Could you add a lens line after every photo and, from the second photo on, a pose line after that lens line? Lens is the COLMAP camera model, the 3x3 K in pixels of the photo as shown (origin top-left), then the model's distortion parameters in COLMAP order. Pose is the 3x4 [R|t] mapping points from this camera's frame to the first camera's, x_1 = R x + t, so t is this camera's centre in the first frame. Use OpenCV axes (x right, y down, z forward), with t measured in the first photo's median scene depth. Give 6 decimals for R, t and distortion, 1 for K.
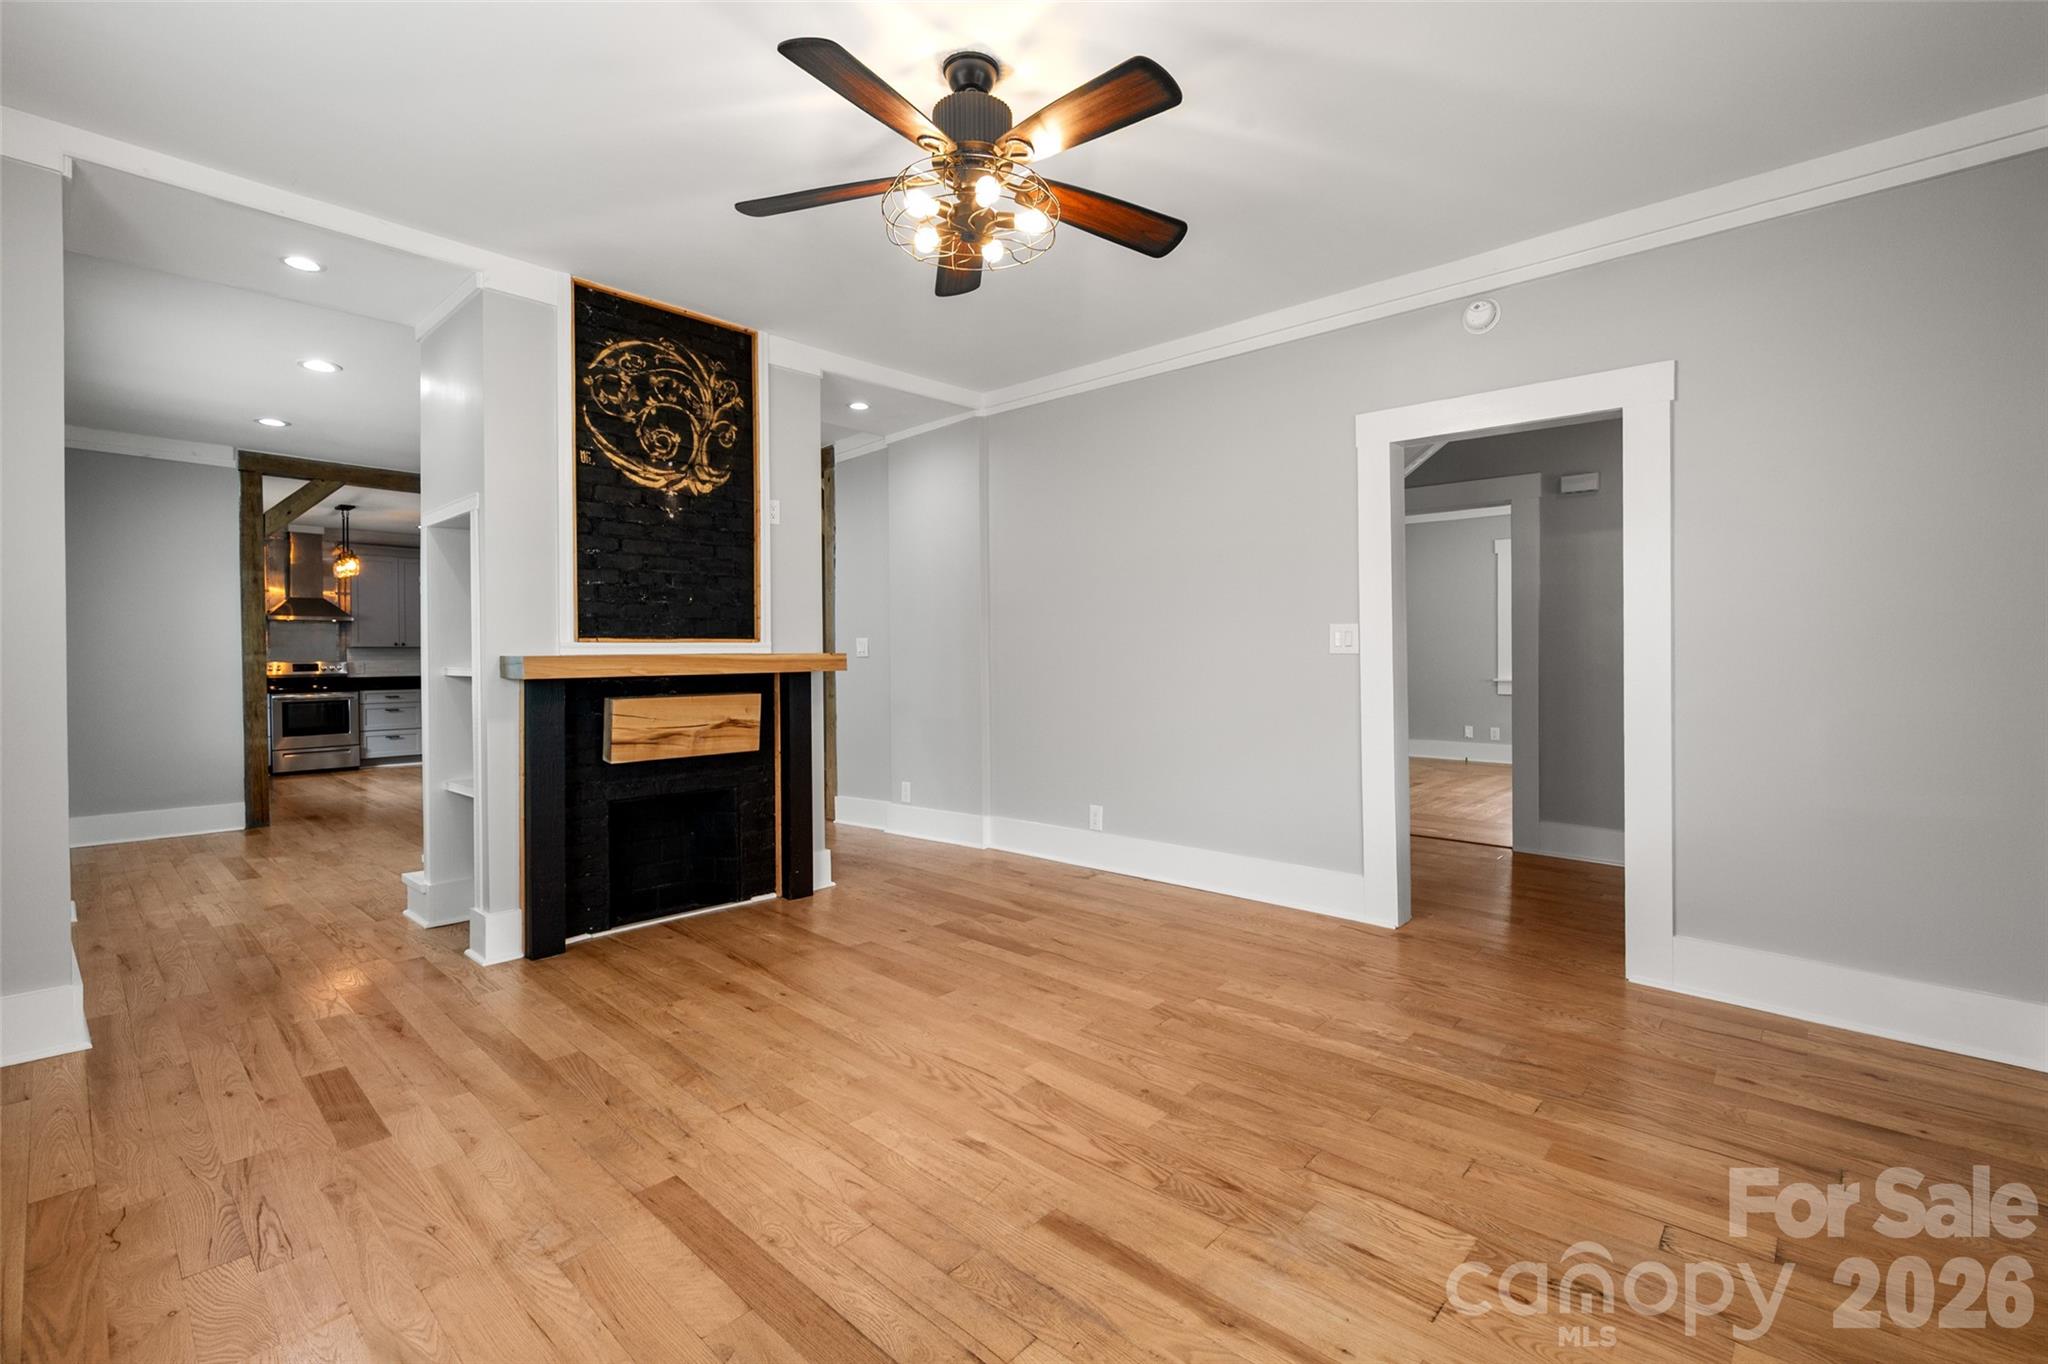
lens RADIAL K [[896.2, 0, 1028.0], [0, 896.2, 662.2], [0, 0, 1]] dist [0.000334, -0.000451]
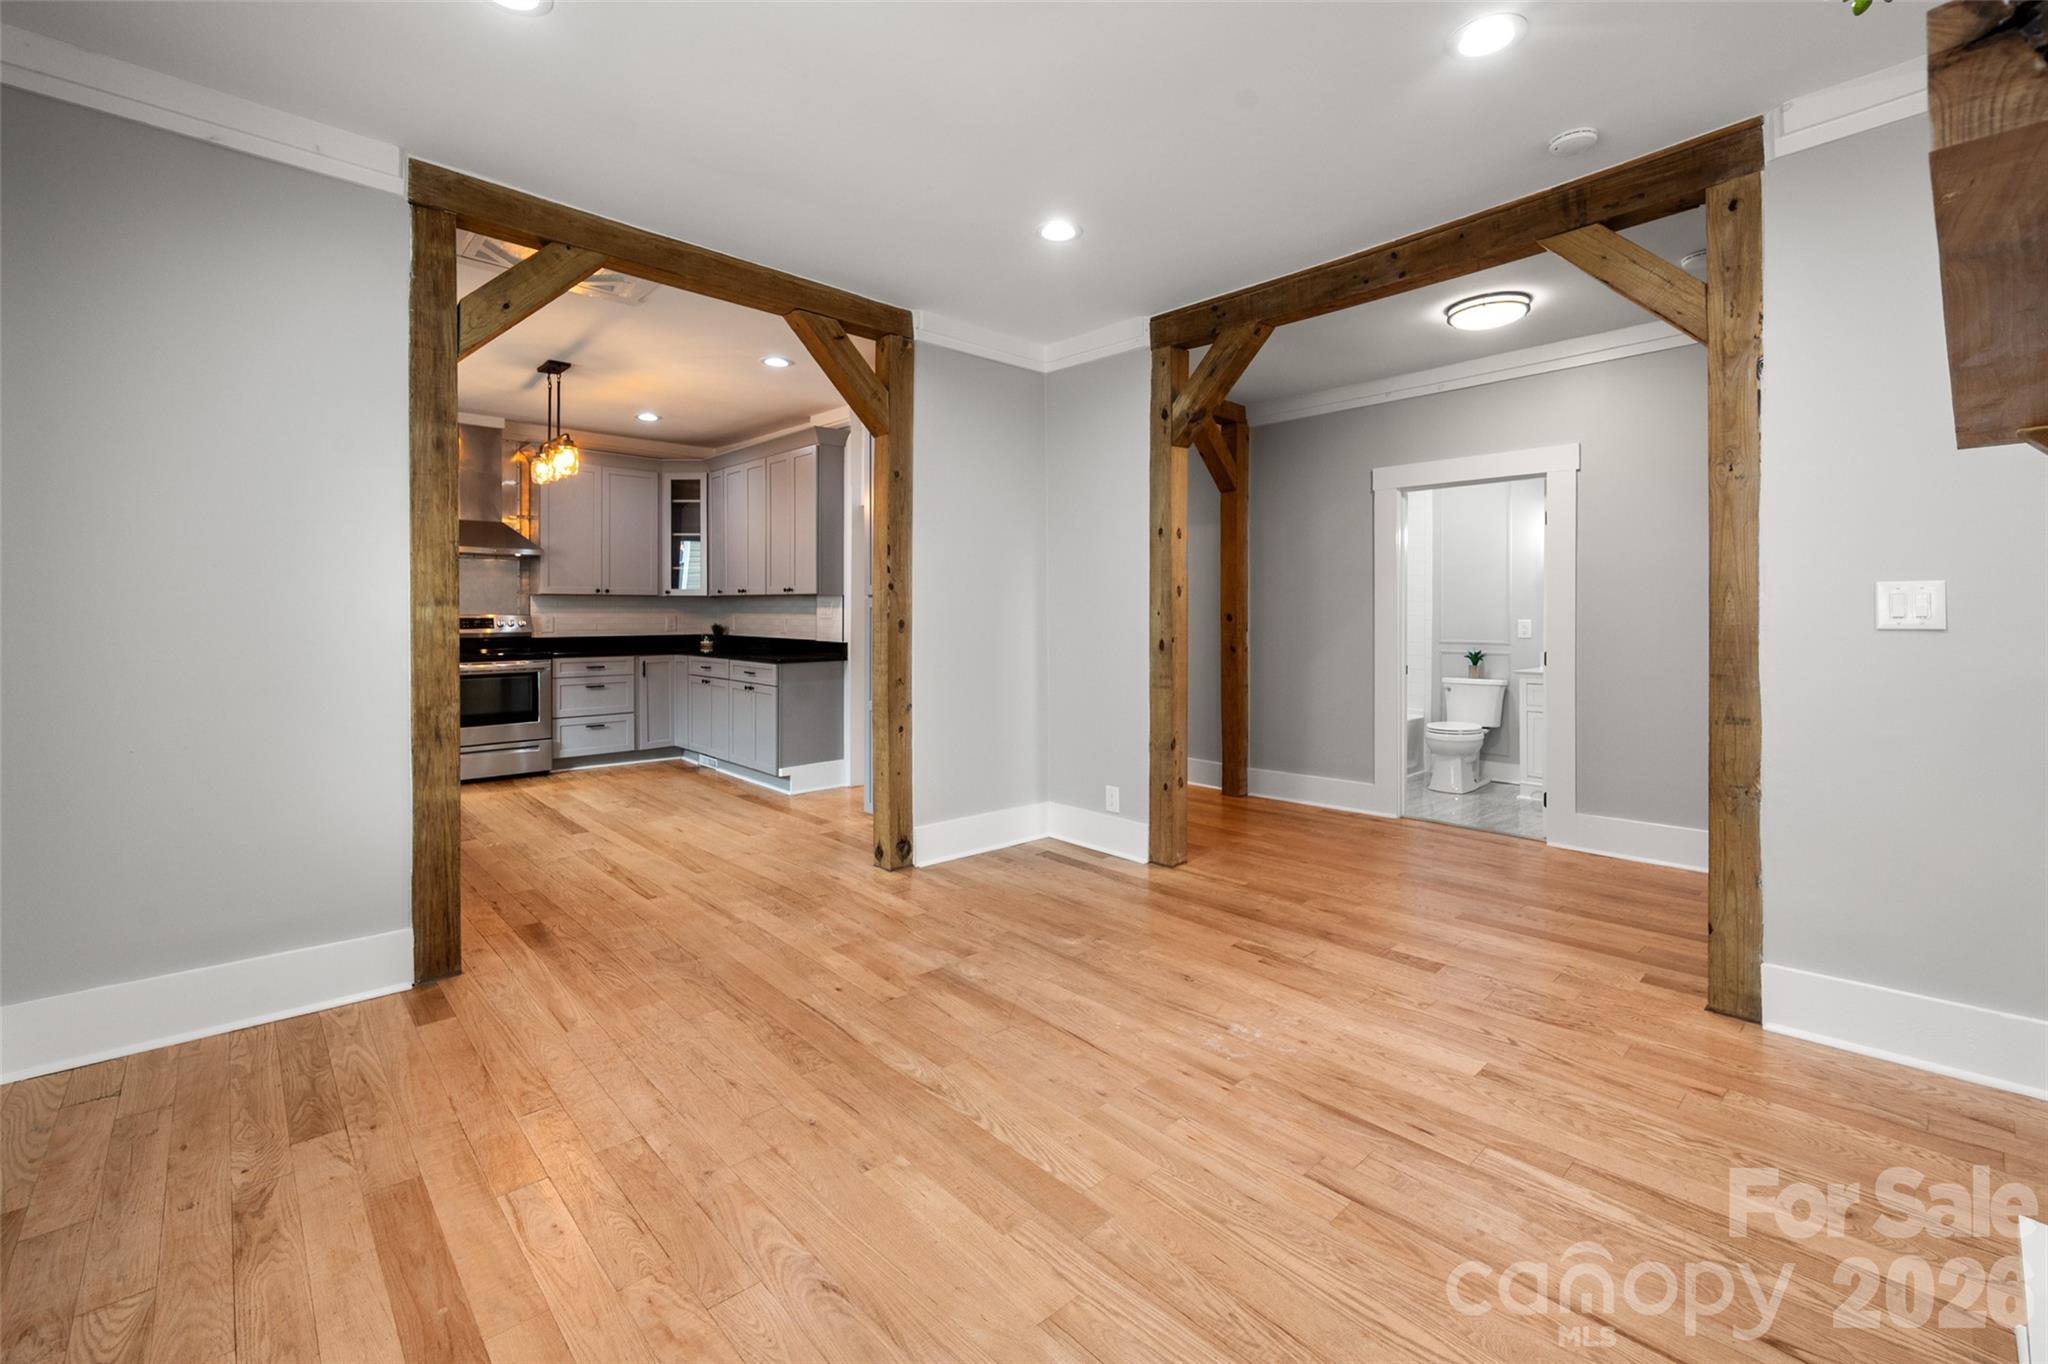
lens RADIAL K [[871.9, 0, 1032.5], [0, 871.9, 614.9], [0, 0, 1]] dist [-0.001087, -0.000005]
pose [[0.997412, 0.012157, -0.070857, -0.894446], [-0.012342, 0.999921, -0.002179, -0.010743], [0.070825, 0.003048, 0.997484, 0.978386]]
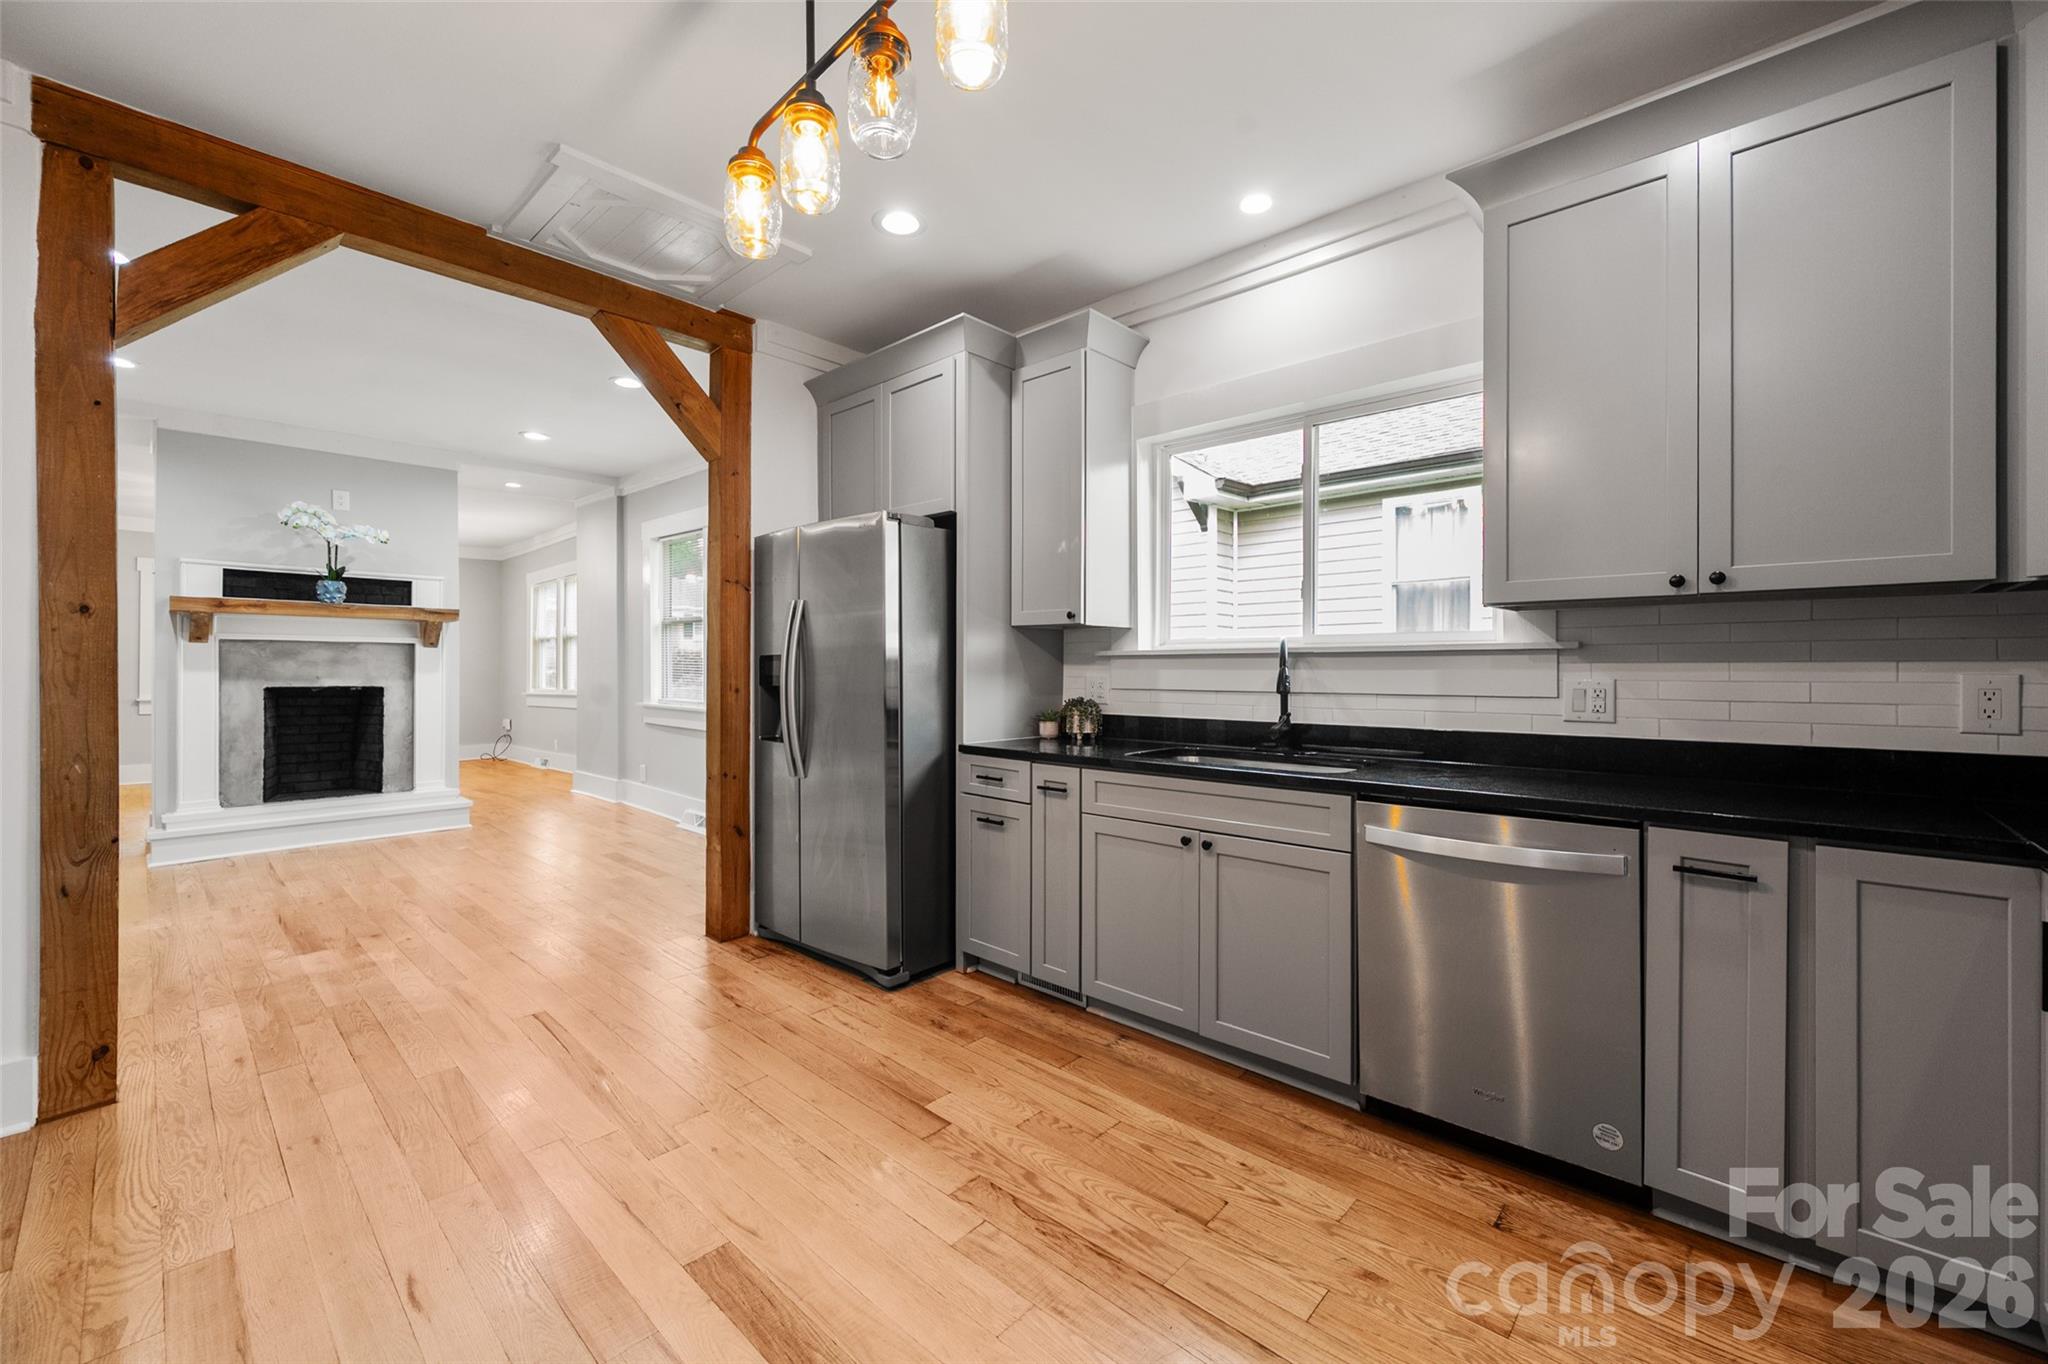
lens RADIAL K [[819.7, 0, 1032.3], [0, 819.7, 669.0], [0, 0, 1]] dist [0.000027, 0.000114]
pose [[-0.999954, 0.006954, -0.006636, -1.834926], [0.006901, 0.999945, 0.007945, -0.000229], [0.006691, 0.007899, -0.999946, 2.679156]]
